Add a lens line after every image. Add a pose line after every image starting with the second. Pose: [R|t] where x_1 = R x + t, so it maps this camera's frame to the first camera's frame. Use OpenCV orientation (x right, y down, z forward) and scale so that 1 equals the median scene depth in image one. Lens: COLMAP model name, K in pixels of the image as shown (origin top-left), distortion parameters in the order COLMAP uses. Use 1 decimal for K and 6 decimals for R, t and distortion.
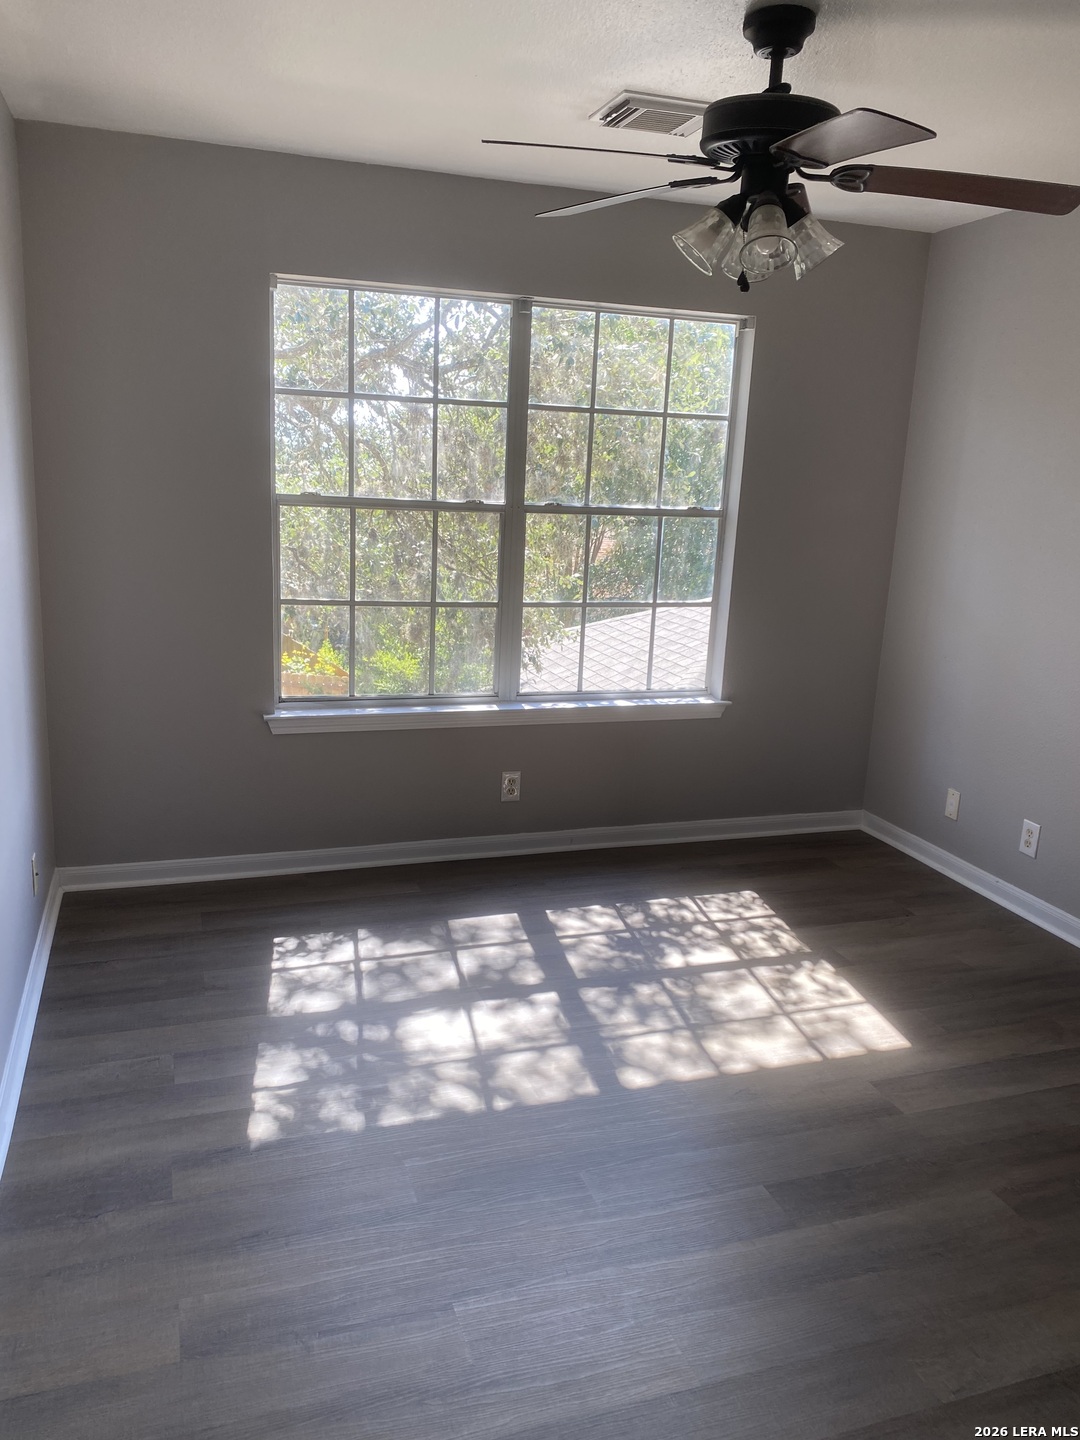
lens RADIAL K [[1108.6, 0, 541.4], [0, 1108.6, 721.2], [0, 0, 1]] dist [0.043417, -0.041022]
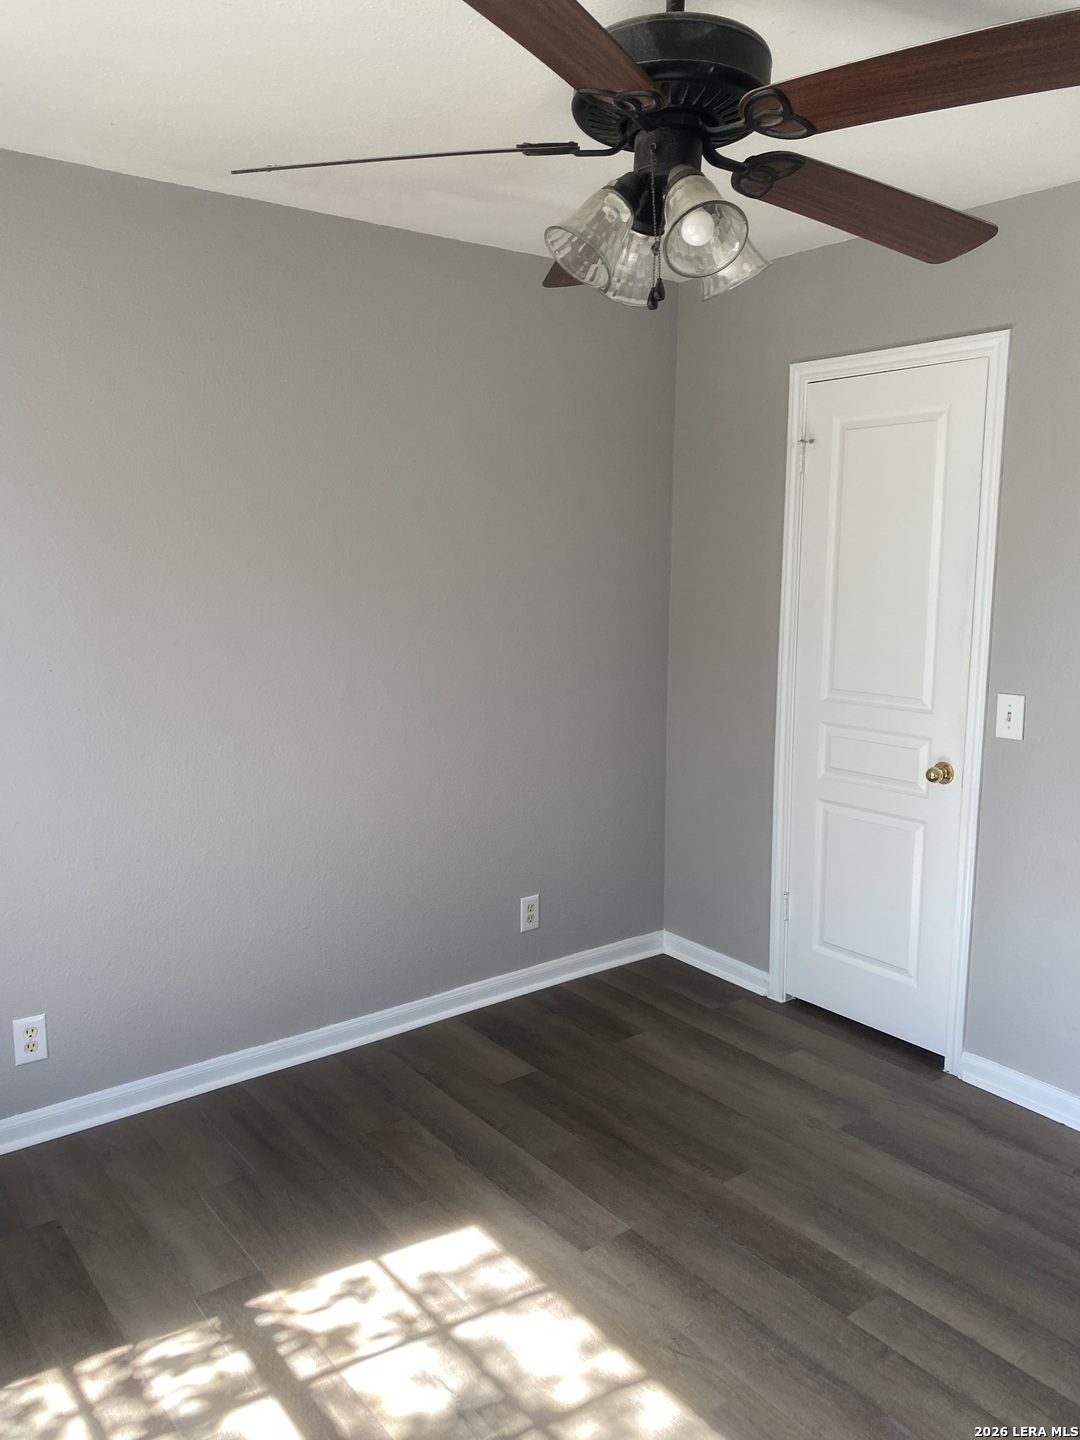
lens RADIAL K [[1108.6, 0, 537.7], [0, 1108.6, 721.1], [0, 0, 1]] dist [0.043417, -0.041022]
pose [[-0.331359, -0.182449, 0.925696, -0.335388], [0.197316, 0.946030, 0.257087, -0.233443], [-0.922641, 0.267843, -0.277476, 0.937658]]
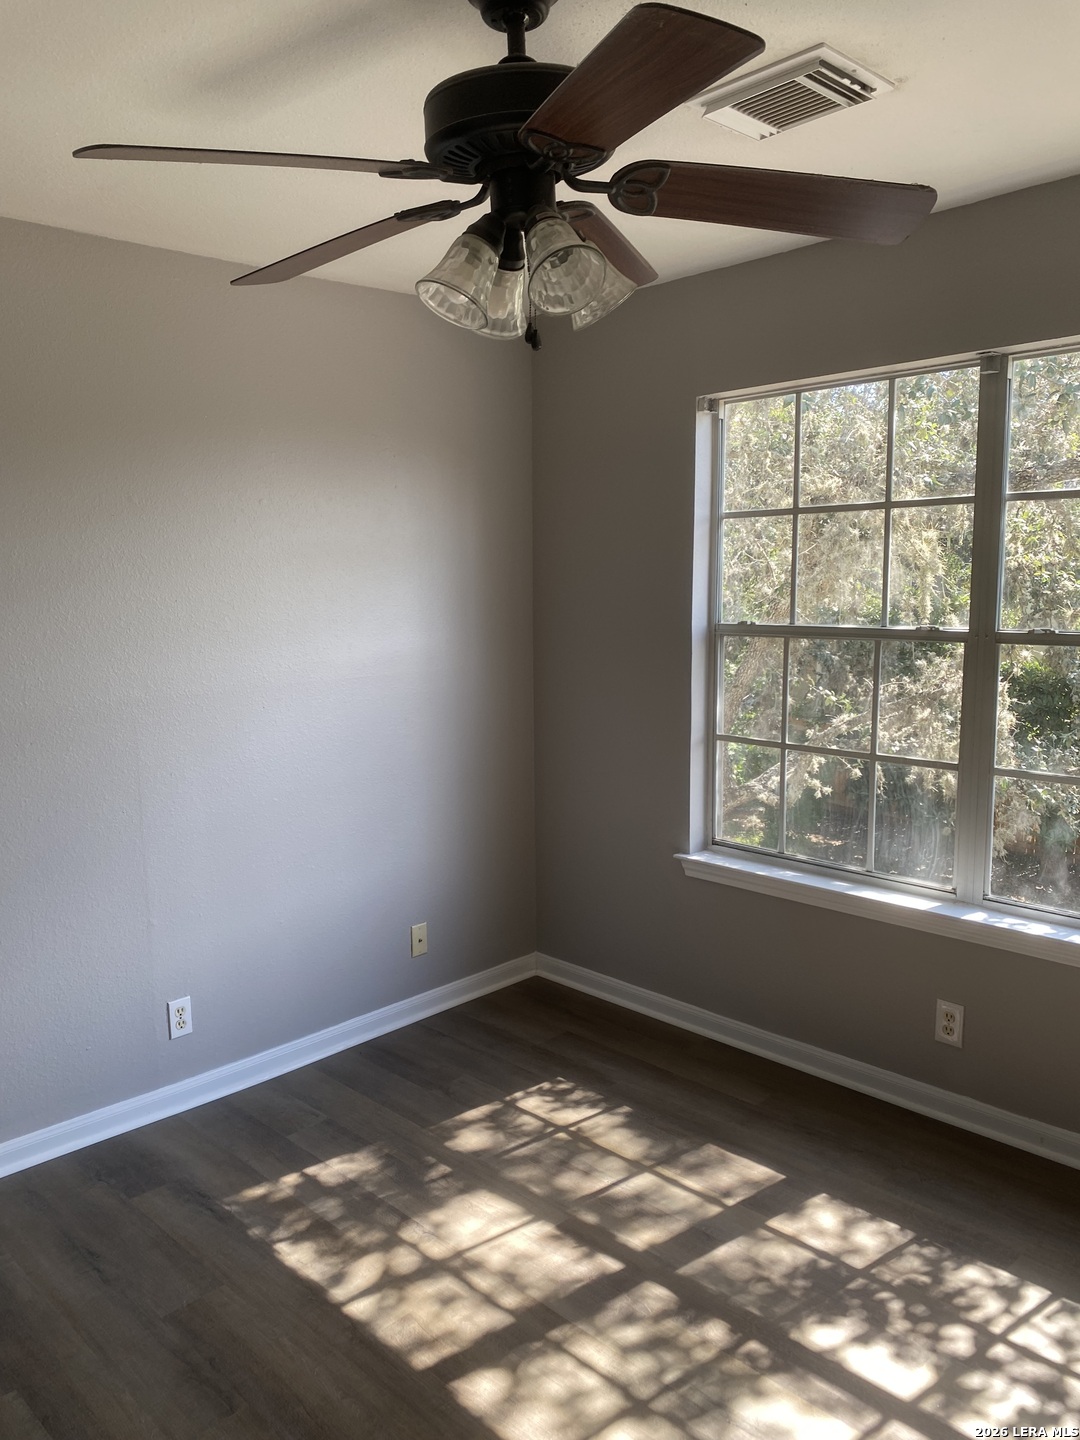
lens RADIAL K [[1108.6, 0, 543.0], [0, 1108.6, 724.1], [0, 0, 1]] dist [0.043417, -0.041022]
pose [[0.417315, 0.064765, -0.906451, 0.599621], [-0.182632, 0.983084, -0.013840, -0.086177], [0.890221, 0.171322, 0.422083, 0.524763]]
